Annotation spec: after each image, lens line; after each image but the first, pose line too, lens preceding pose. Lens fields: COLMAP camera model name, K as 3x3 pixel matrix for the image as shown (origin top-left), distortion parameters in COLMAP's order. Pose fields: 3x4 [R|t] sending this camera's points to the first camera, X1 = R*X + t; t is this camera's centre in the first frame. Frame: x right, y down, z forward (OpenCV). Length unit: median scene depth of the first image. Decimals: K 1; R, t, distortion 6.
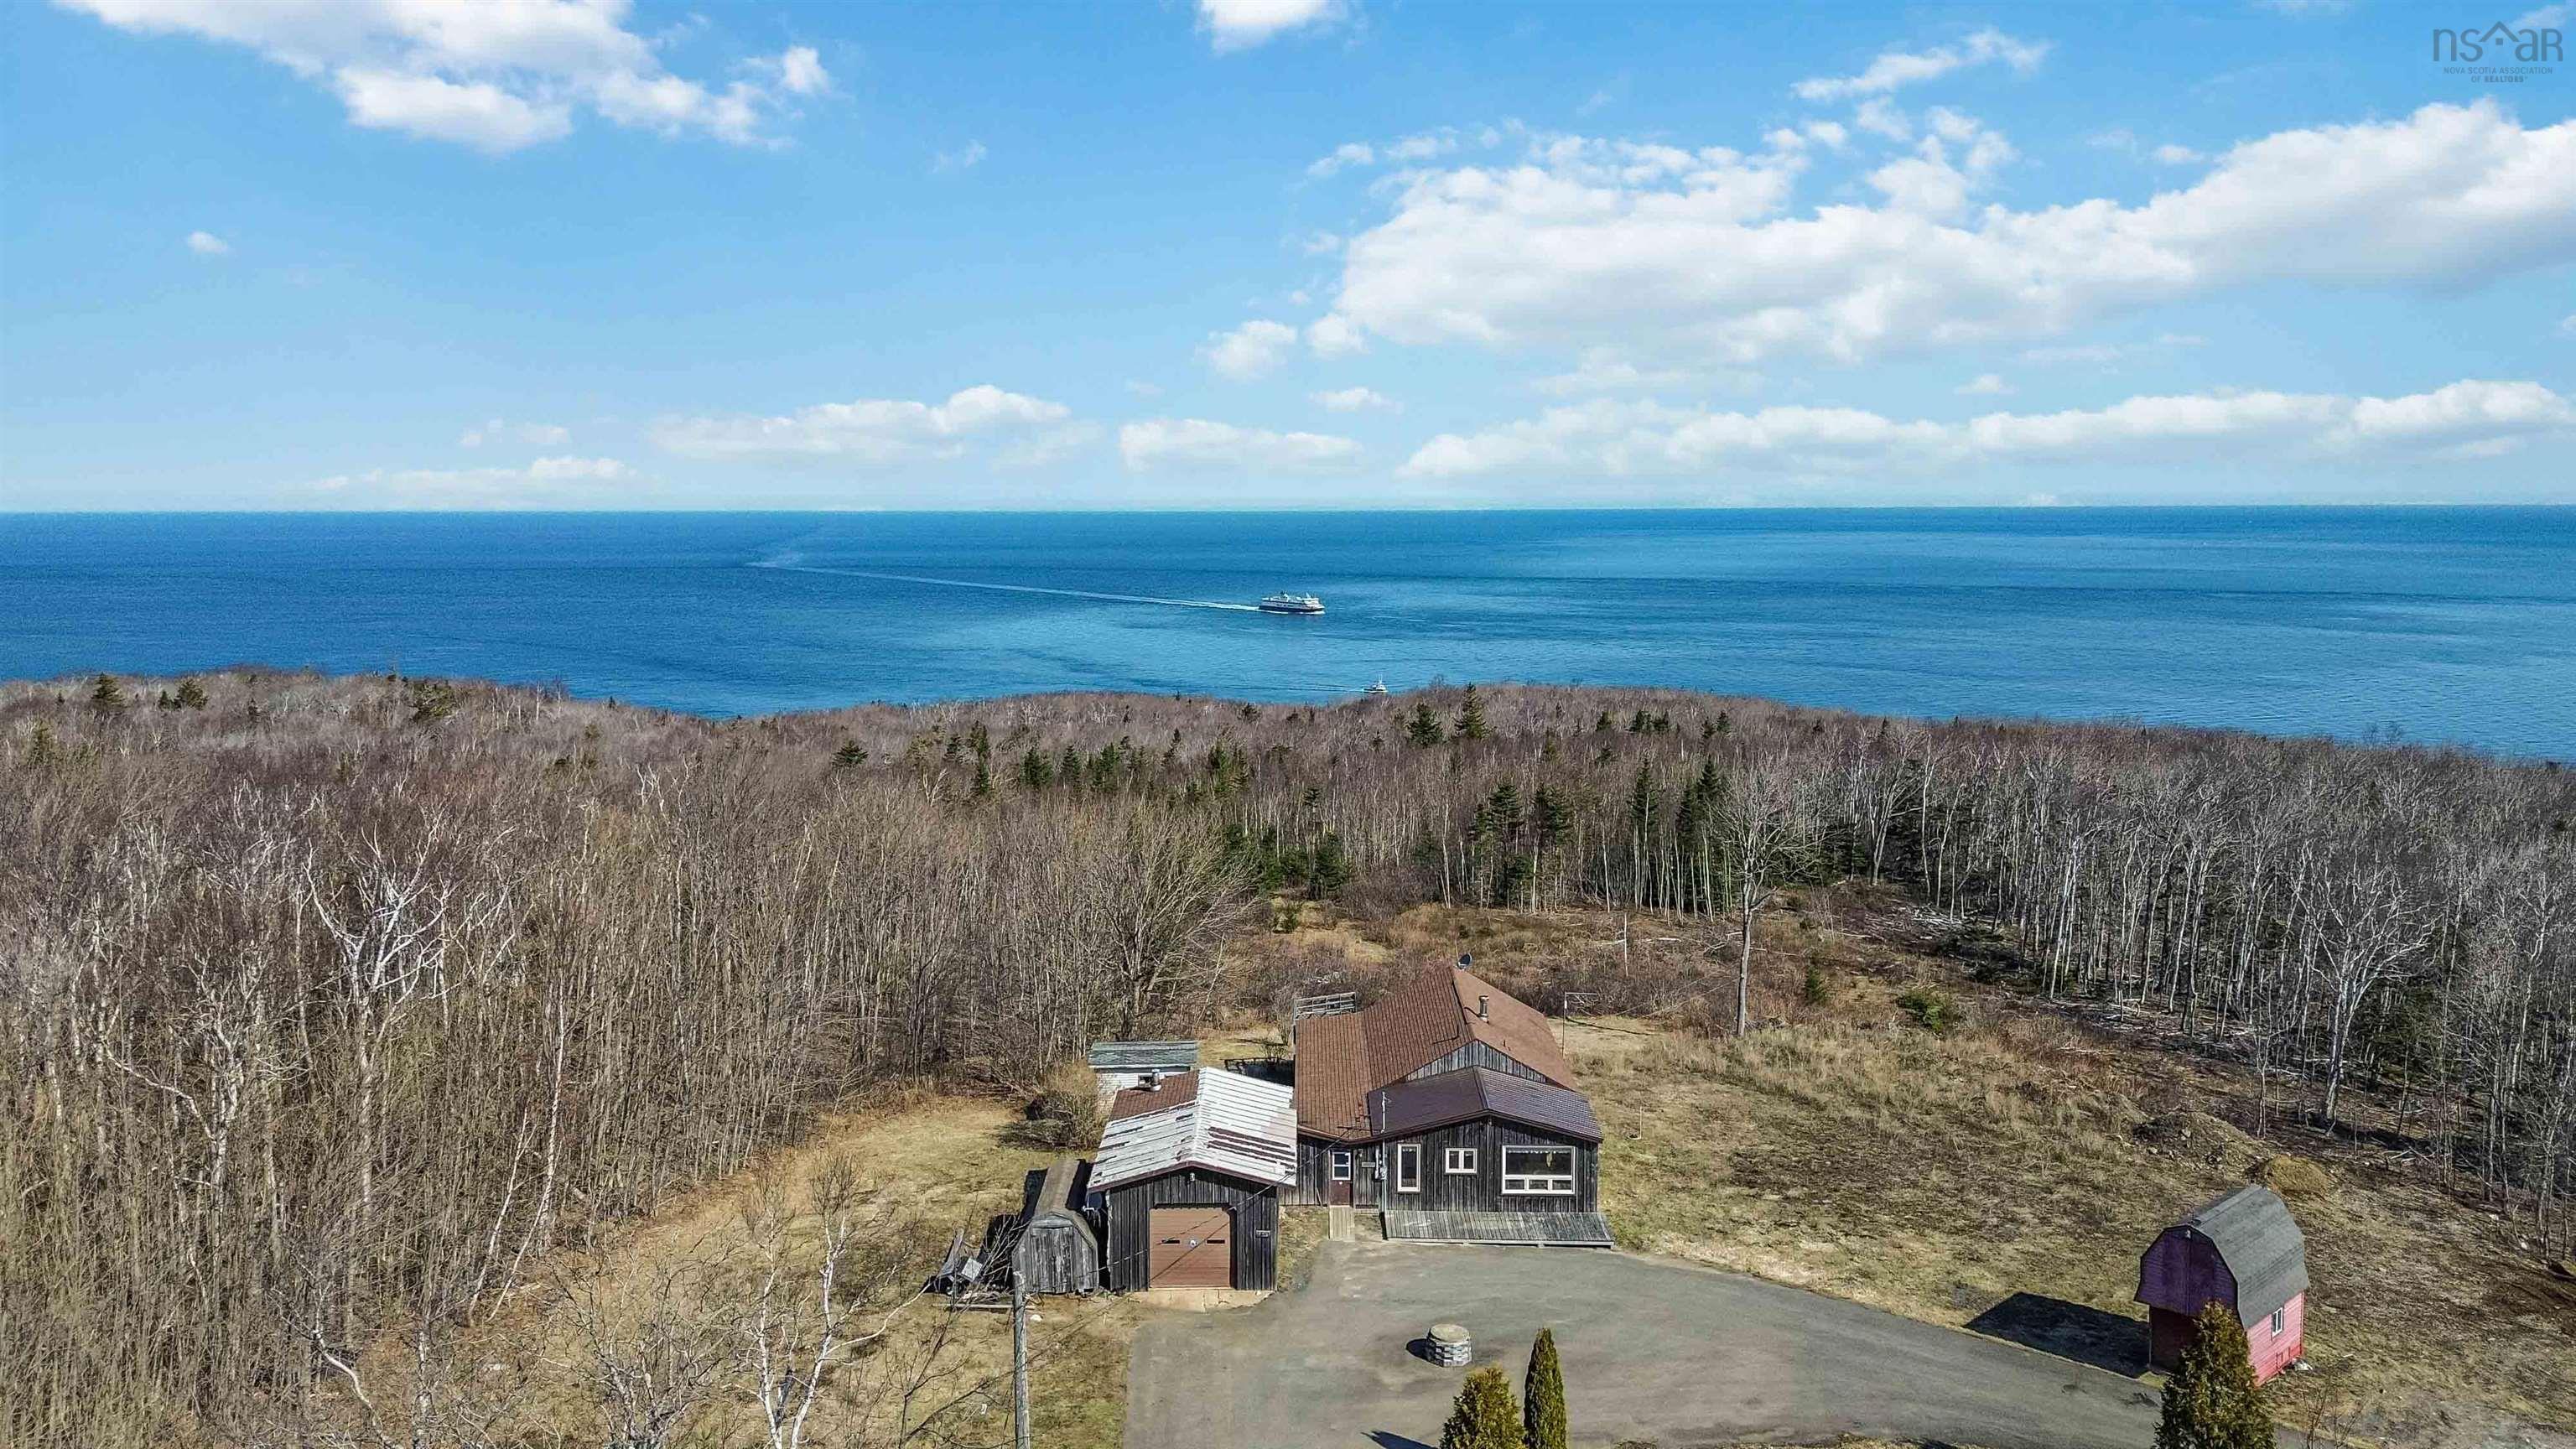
lens RADIAL K [[1792.5, 0, 1288.0], [0, 1792.5, 724.5], [0, 0, 1]] dist [0.066335, -0.071895]
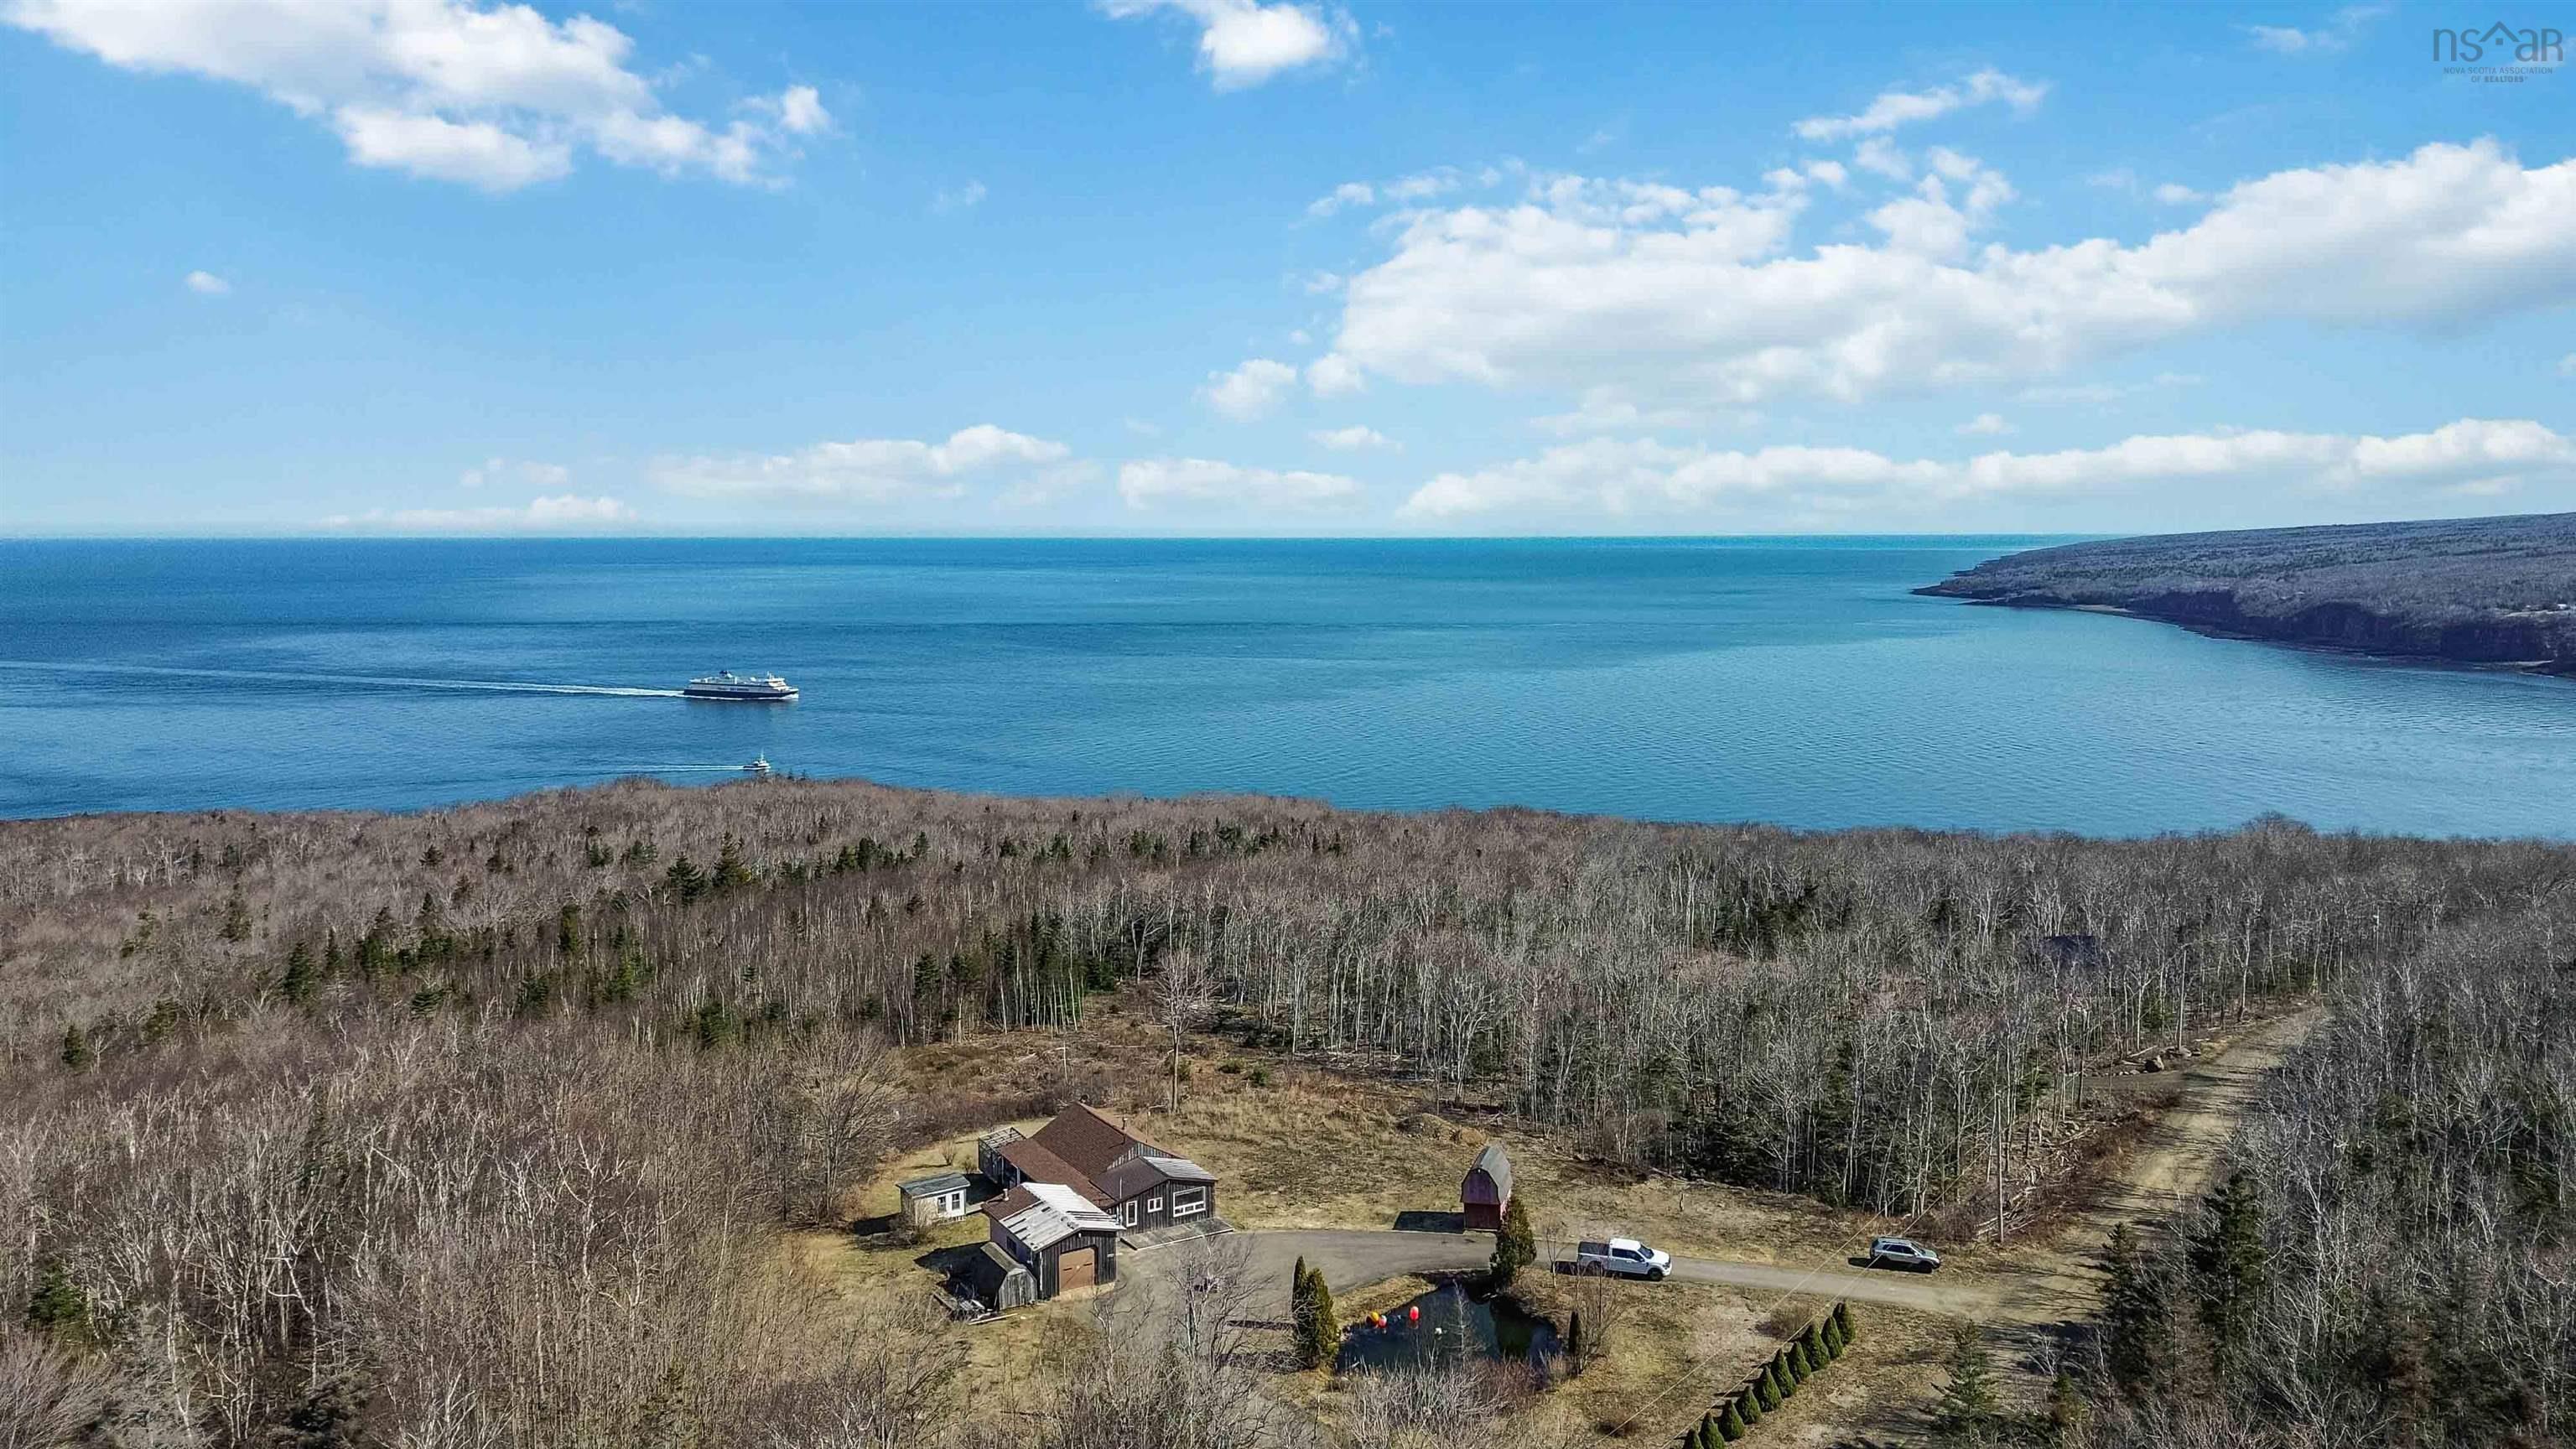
lens RADIAL K [[1792.5, 0, 1288.0], [0, 1792.5, 724.5], [0, 0, 1]] dist [0.066335, -0.071895]
pose [[0.851968, -0.055030, 0.520694, -0.596005], [0.063541, 0.997978, 0.001505, -0.213915], [-0.519724, 0.031803, 0.853742, -0.605287]]
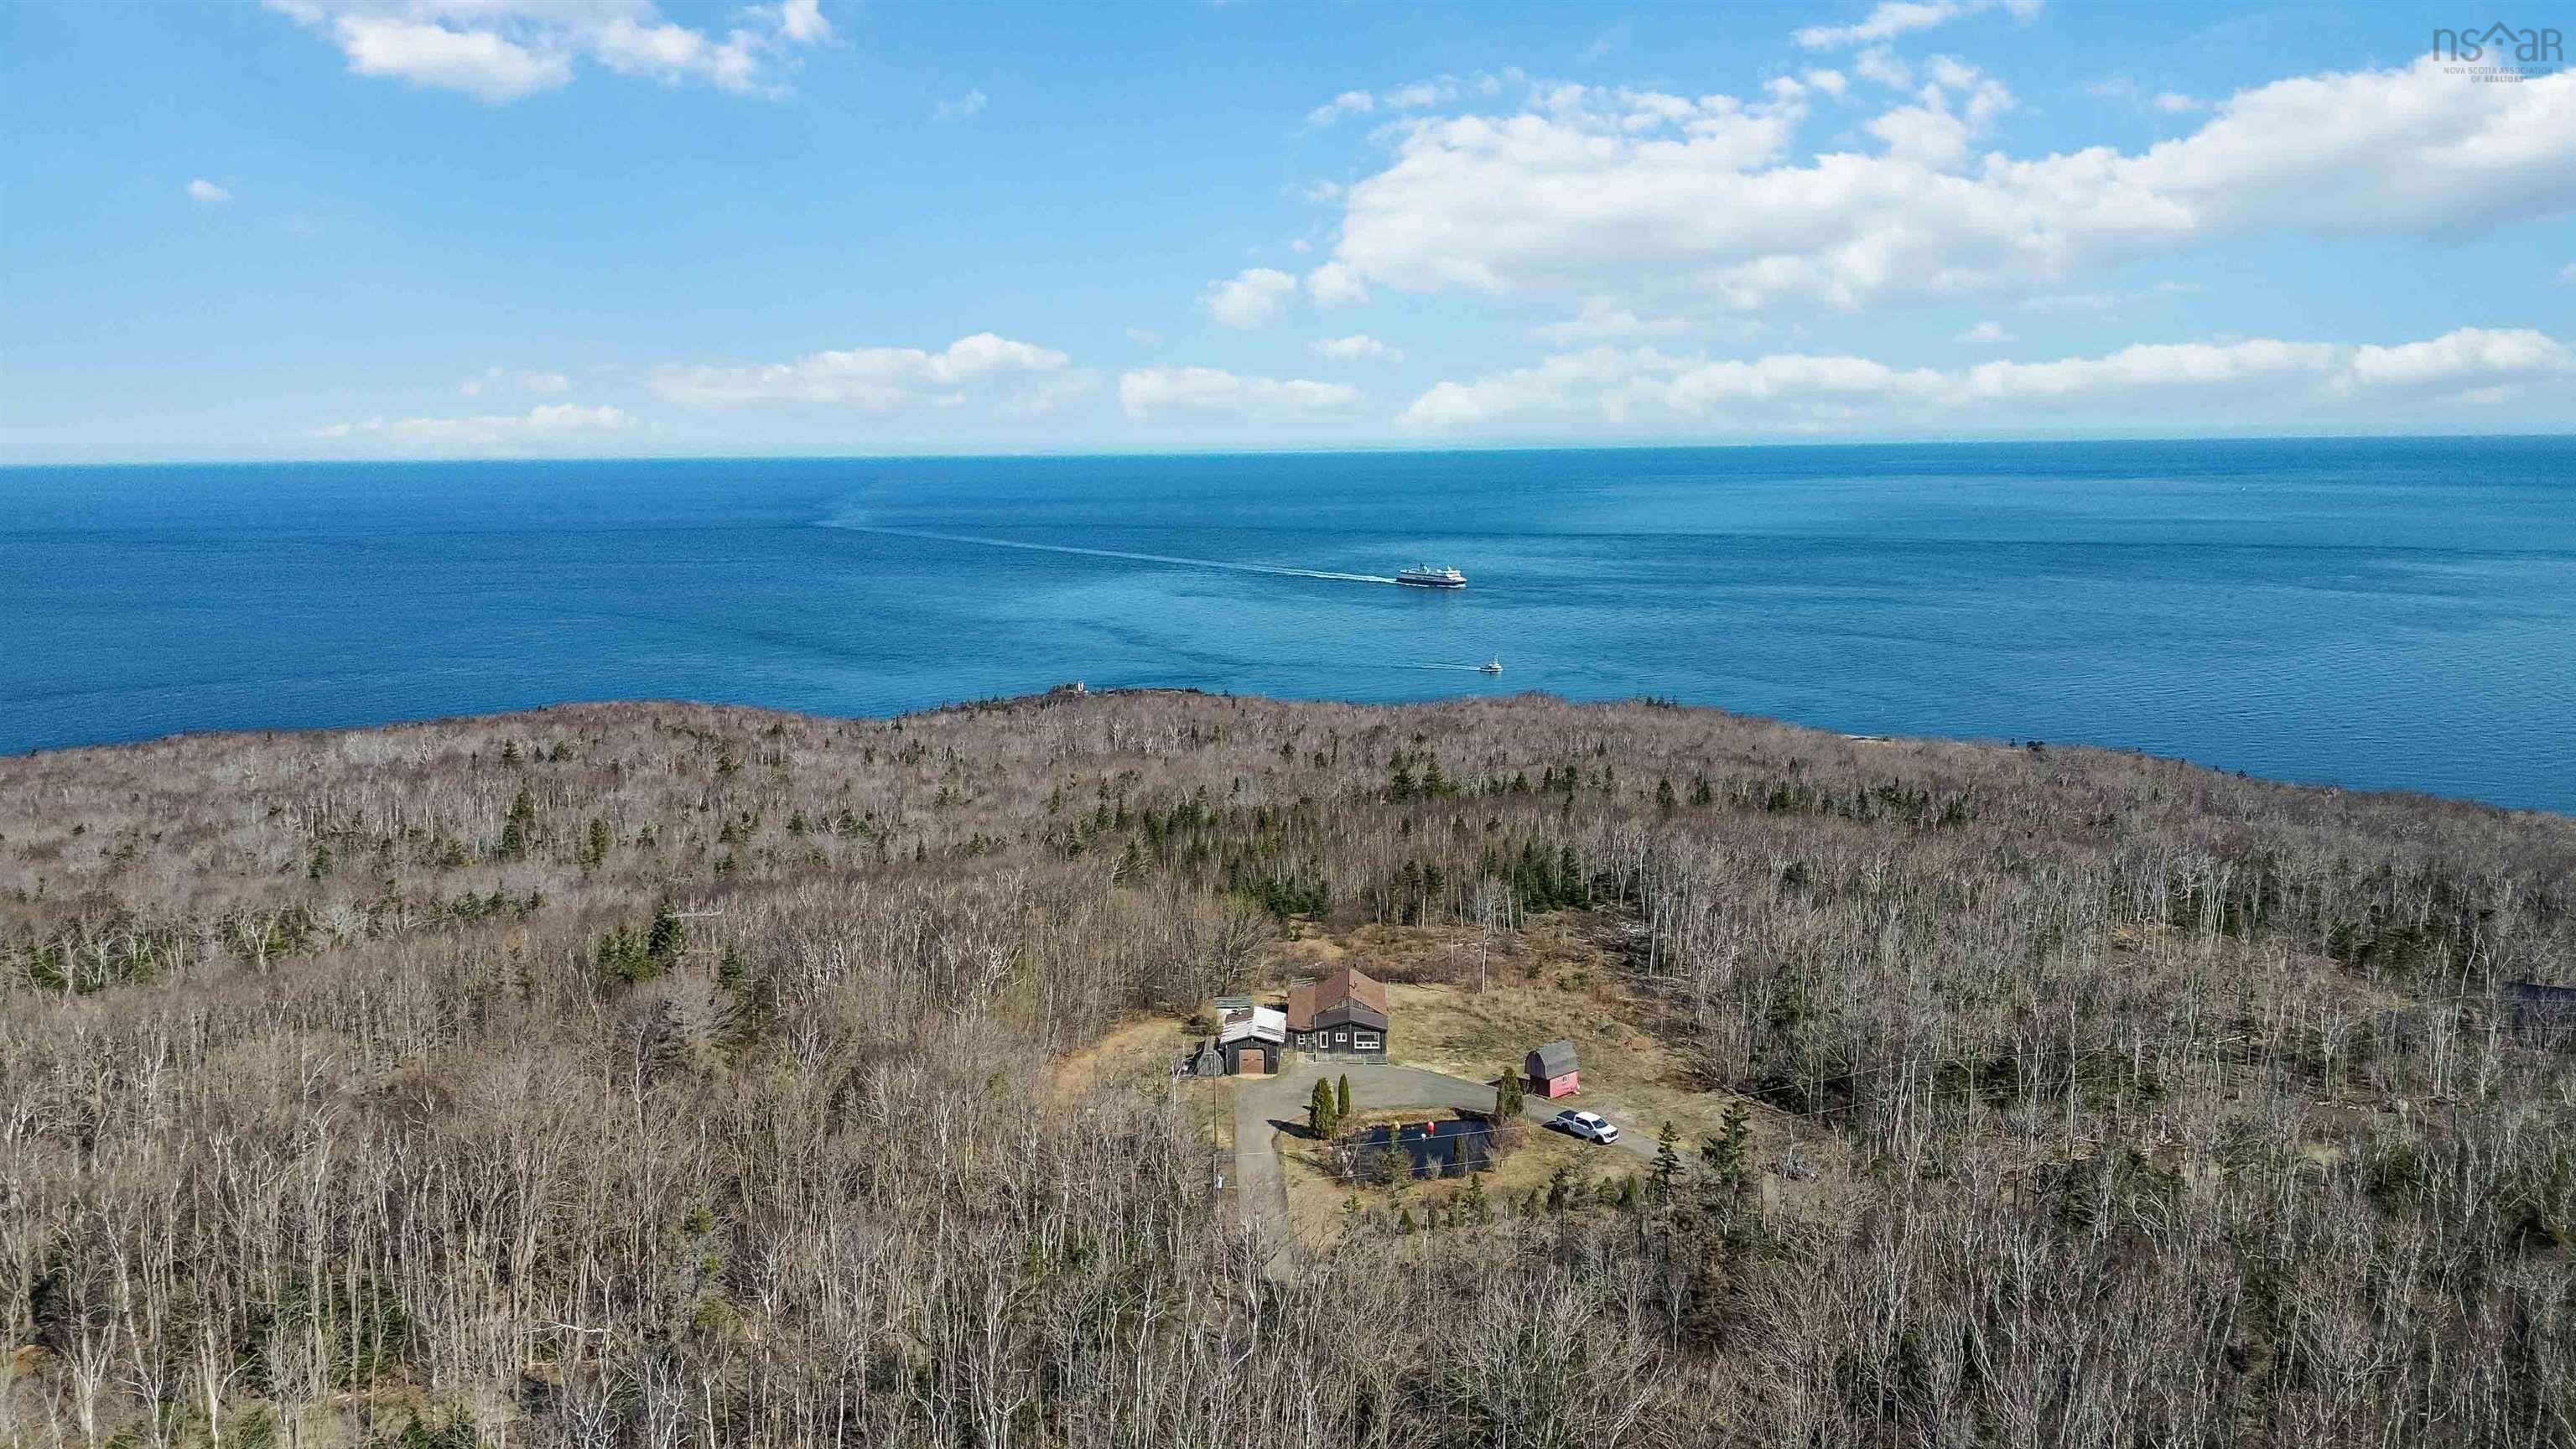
lens RADIAL K [[1792.5, 0, 1288.0], [0, 1792.5, 724.5], [0, 0, 1]] dist [0.066335, -0.071895]
pose [[0.999564, -0.004289, -0.029213, 0.073166], [0.005260, 0.999434, 0.033241, -0.286711], [0.029053, -0.033381, 0.999020, -1.495417]]
